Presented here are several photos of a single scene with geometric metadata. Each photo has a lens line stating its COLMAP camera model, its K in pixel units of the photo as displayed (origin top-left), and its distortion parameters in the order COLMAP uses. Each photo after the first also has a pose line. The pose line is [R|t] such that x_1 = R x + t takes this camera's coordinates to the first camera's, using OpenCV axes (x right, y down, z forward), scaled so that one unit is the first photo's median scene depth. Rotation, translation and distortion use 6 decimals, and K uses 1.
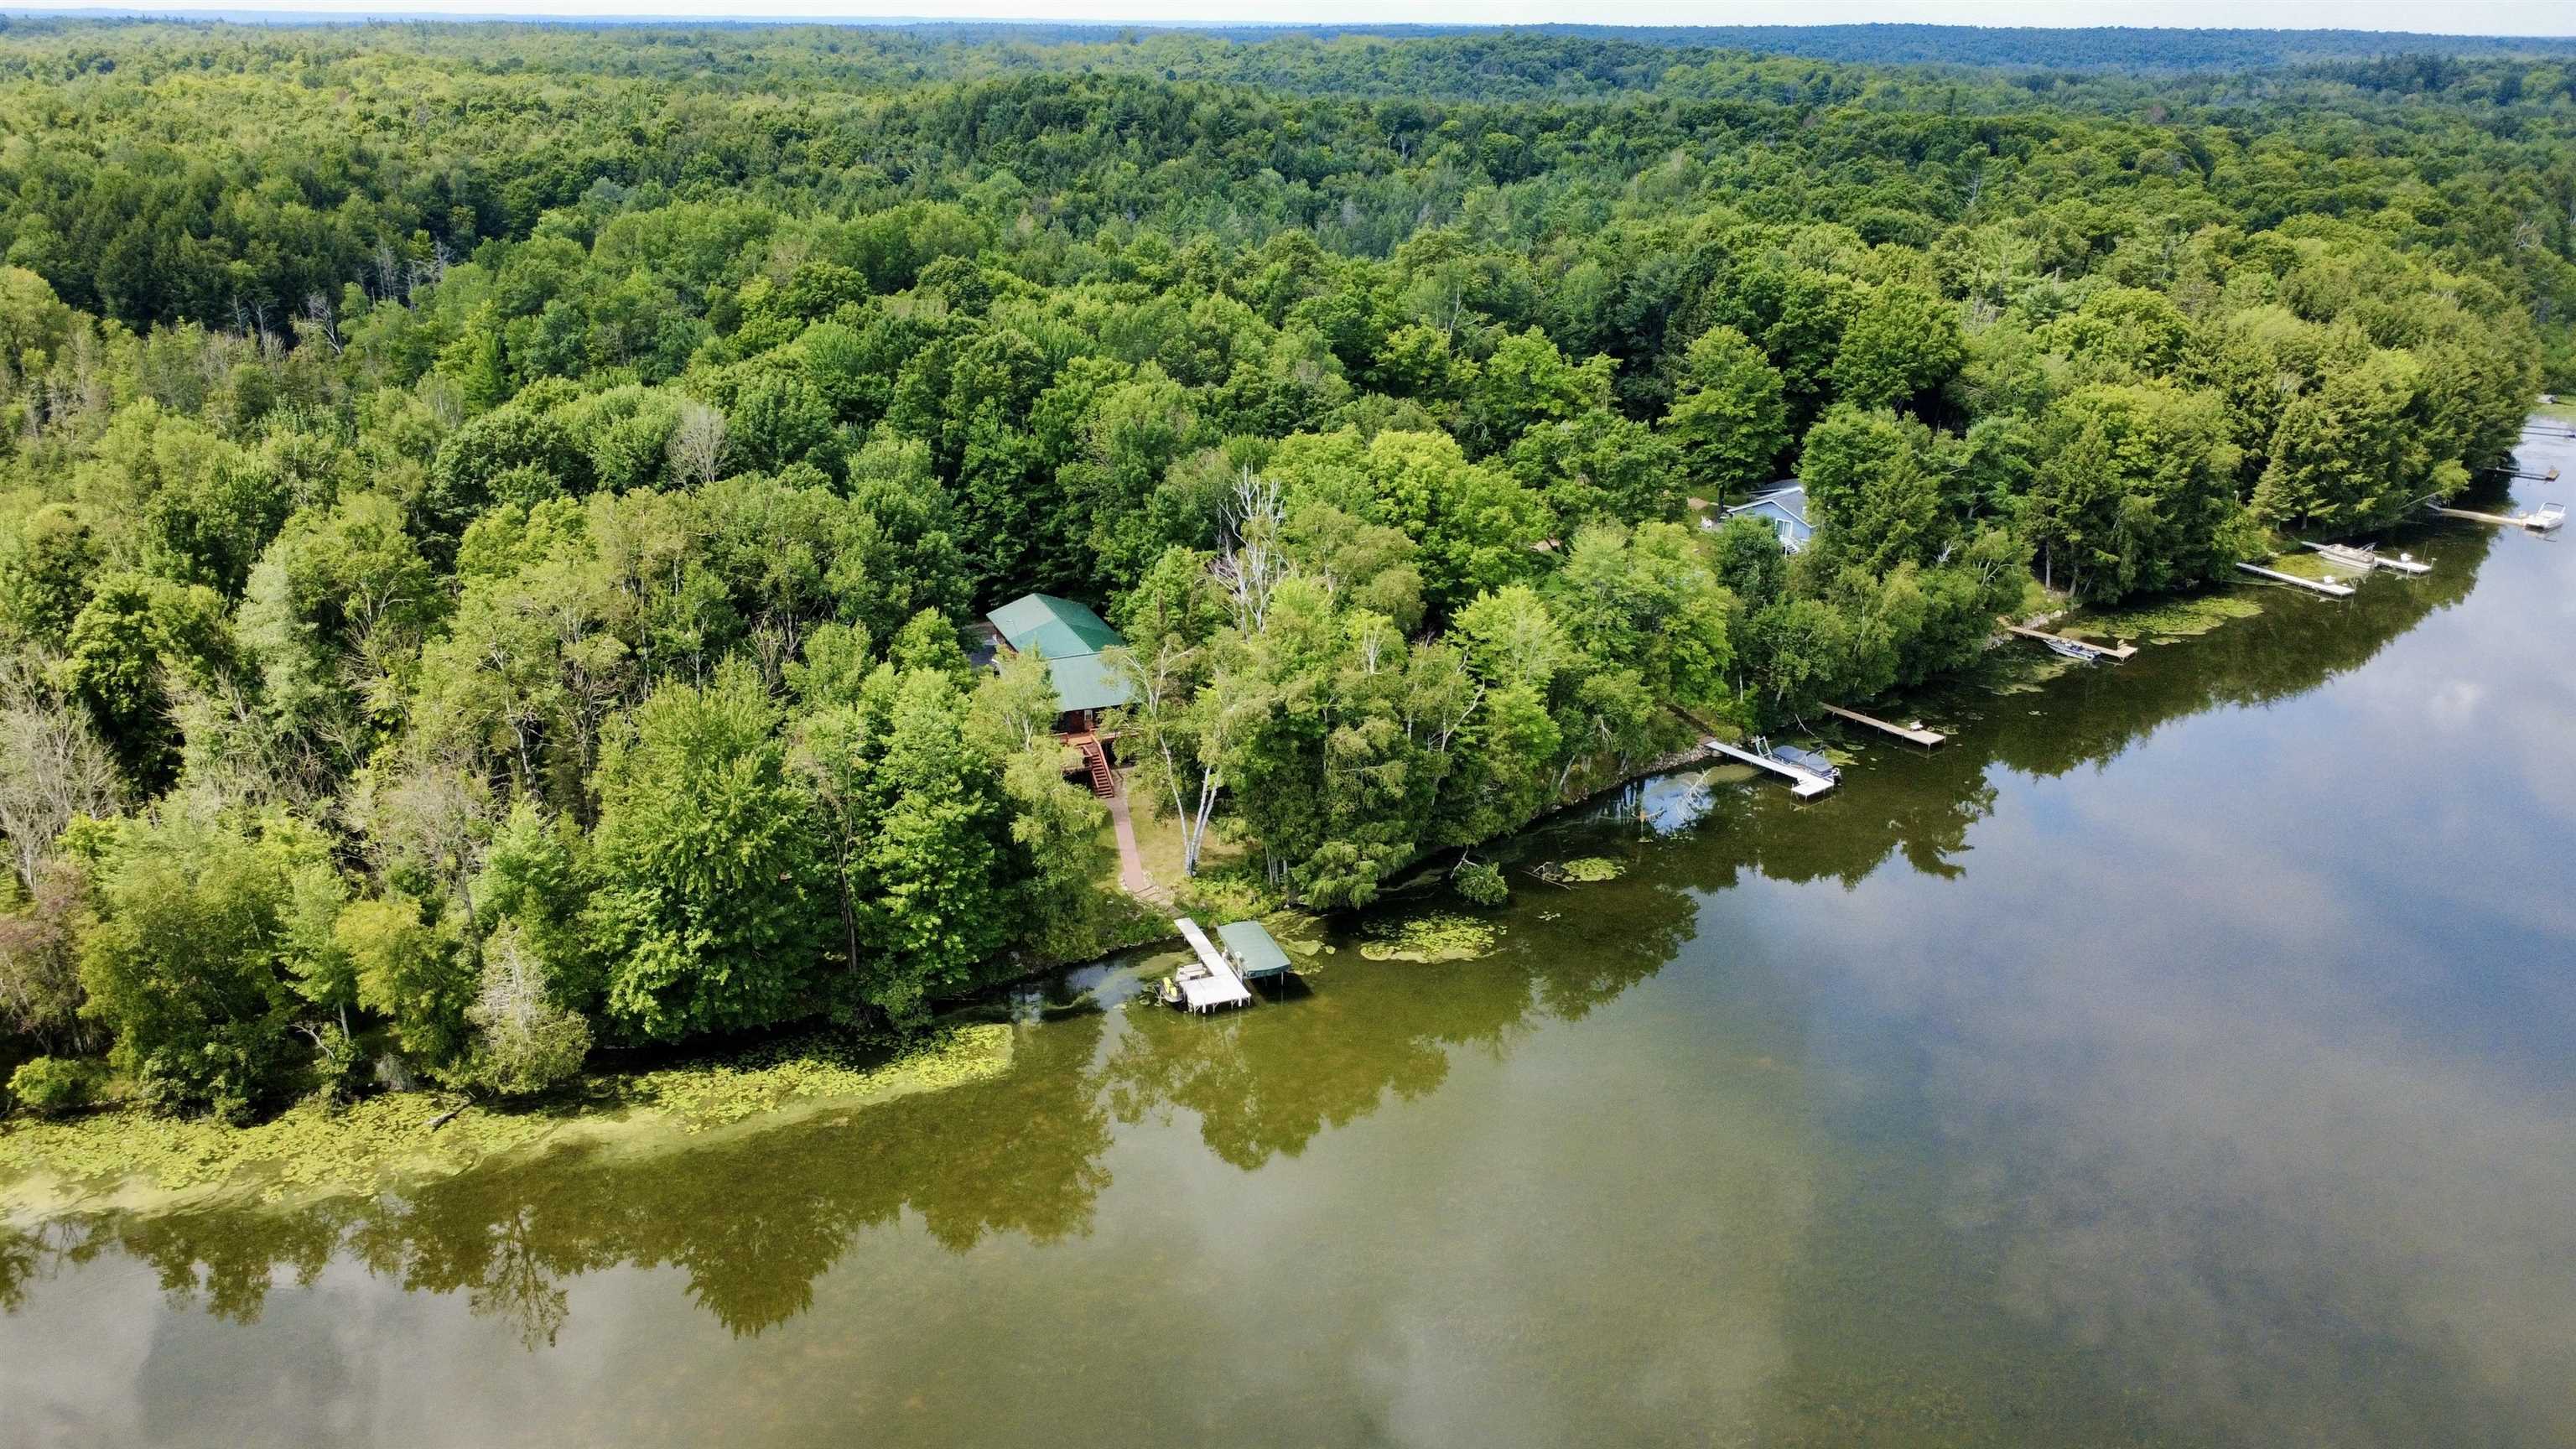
lens RADIAL K [[1865.8, 0, 1288.0], [0, 1865.8, 724.5], [0, 0, 1]] dist [0.005325, -0.002851]
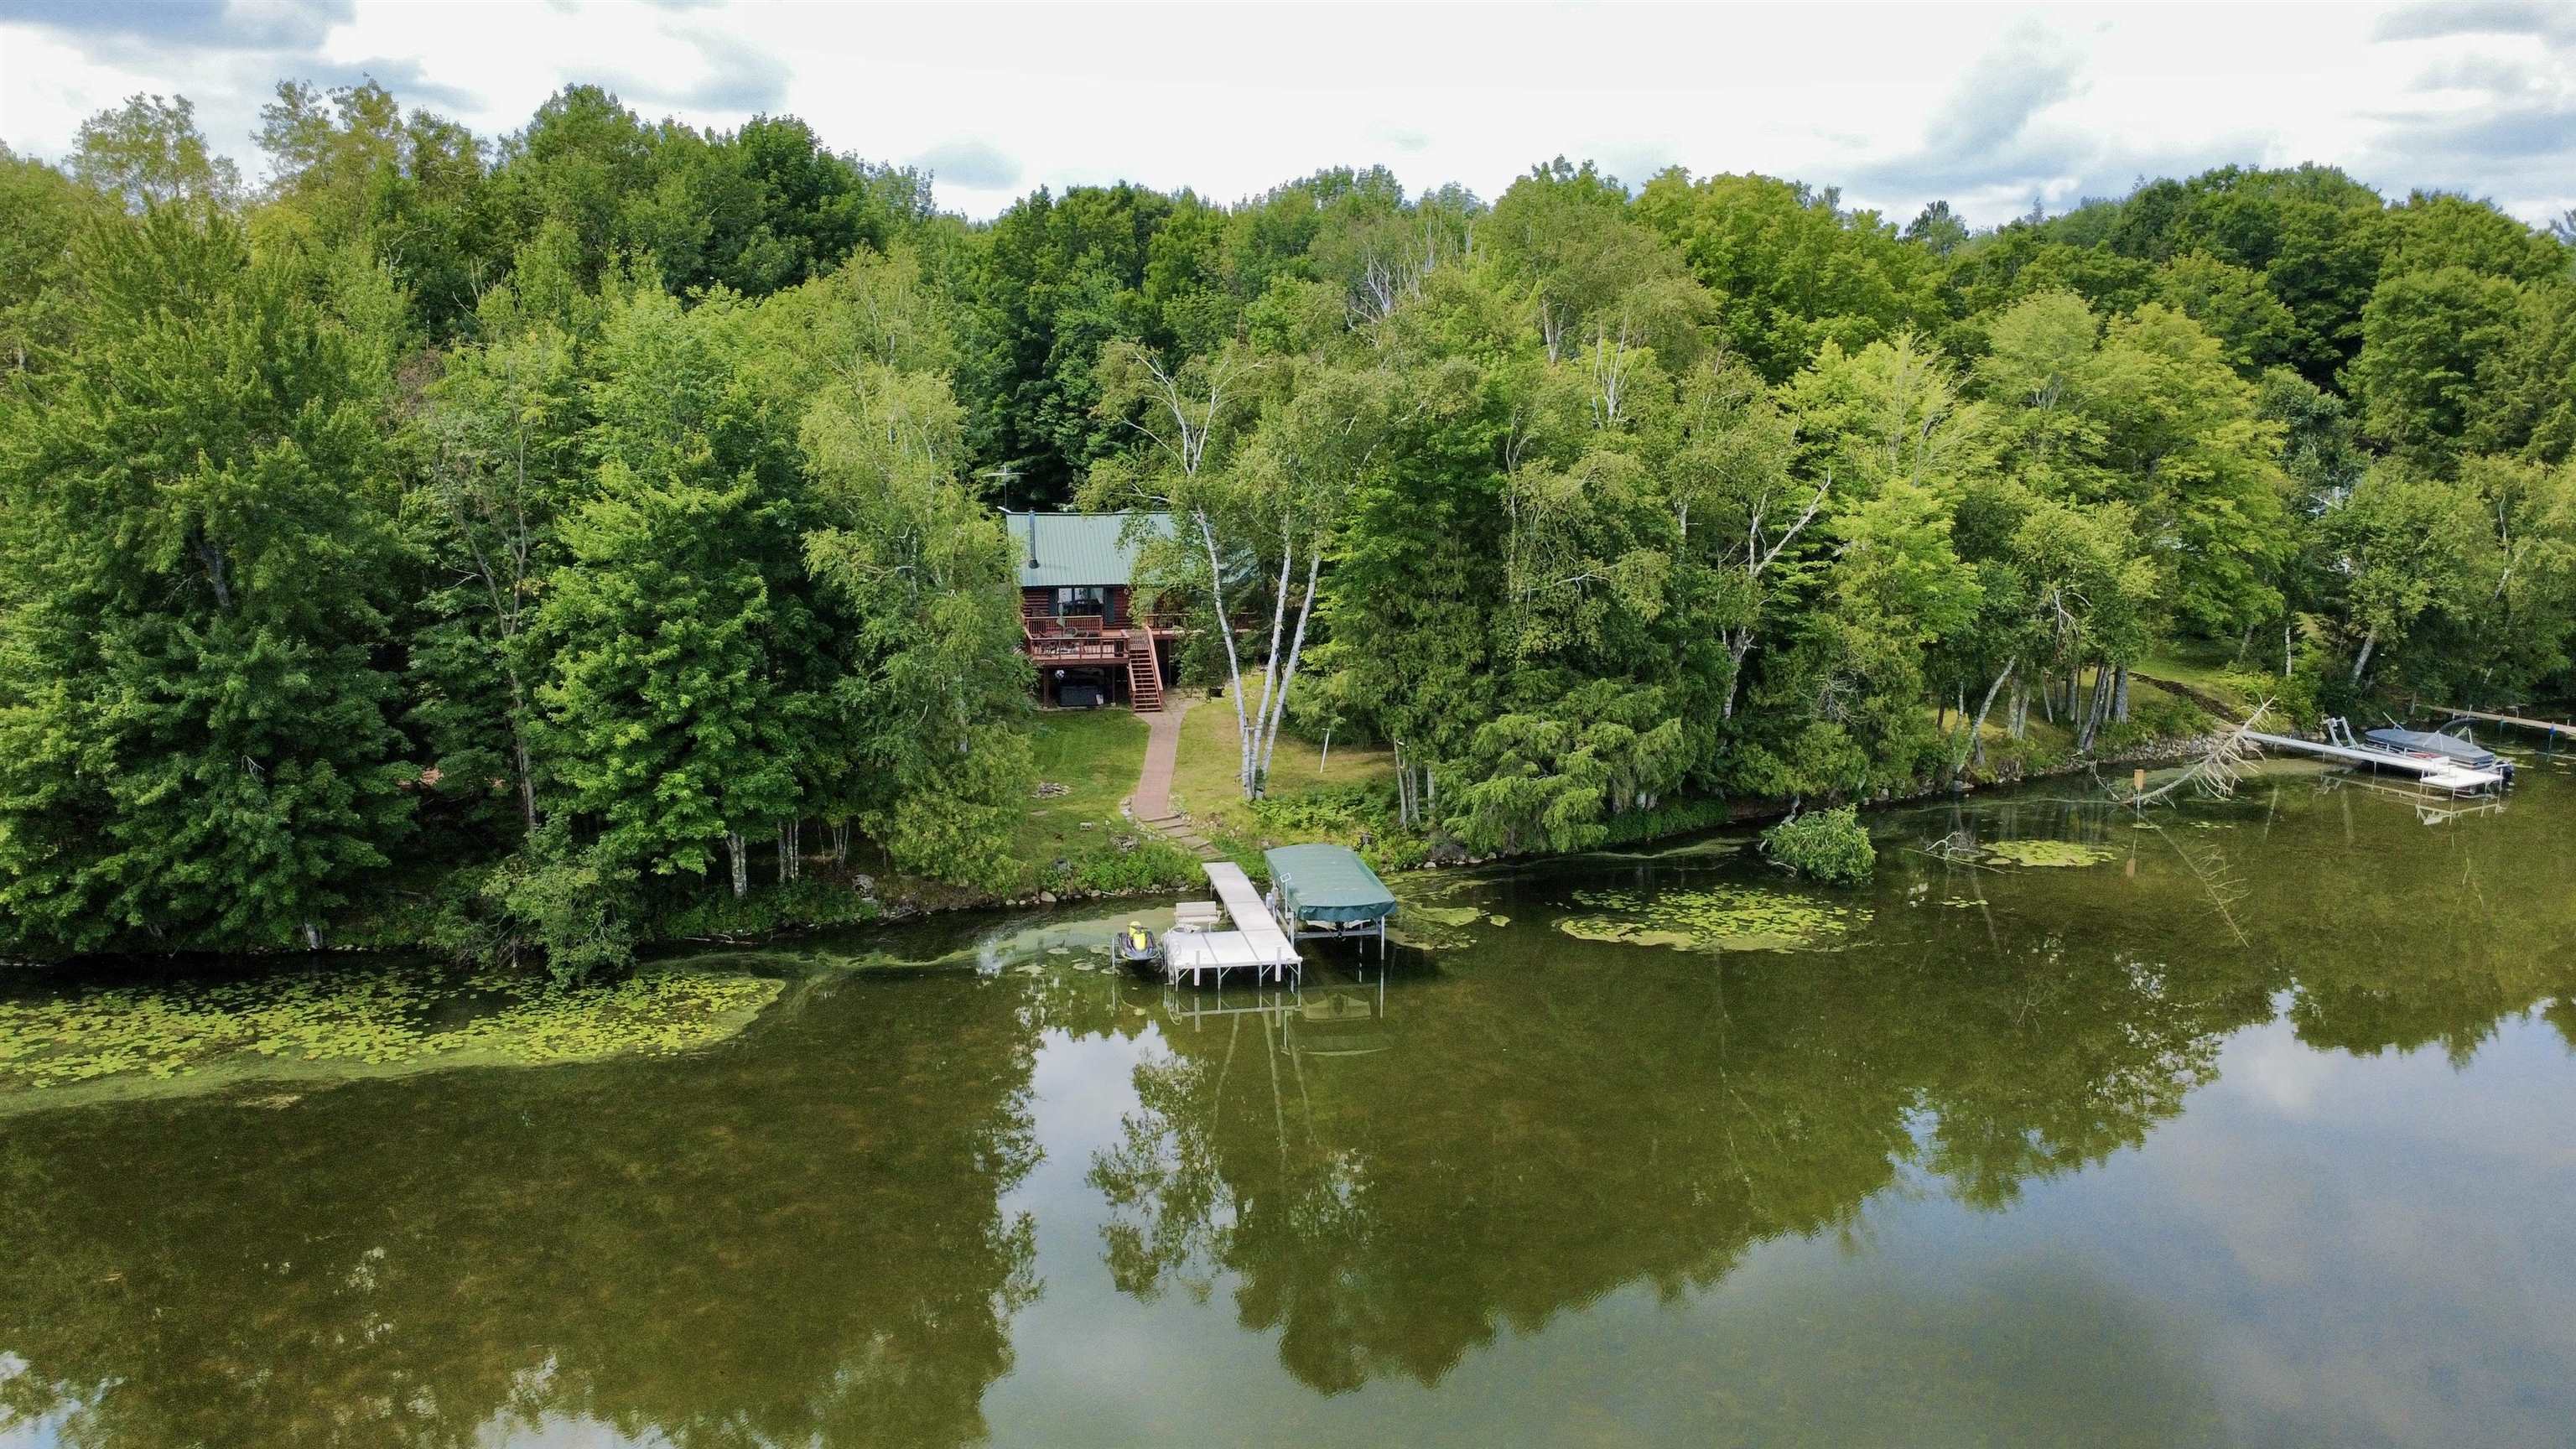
lens RADIAL K [[1865.8, 0, 1288.0], [0, 1865.8, 724.5], [0, 0, 1]] dist [0.005325, -0.002851]
pose [[0.983677, 0.028907, -0.177605, 0.052707], [-0.059610, 0.983629, -0.170061, 0.154202], [0.169782, 0.177872, 0.969296, 0.499704]]
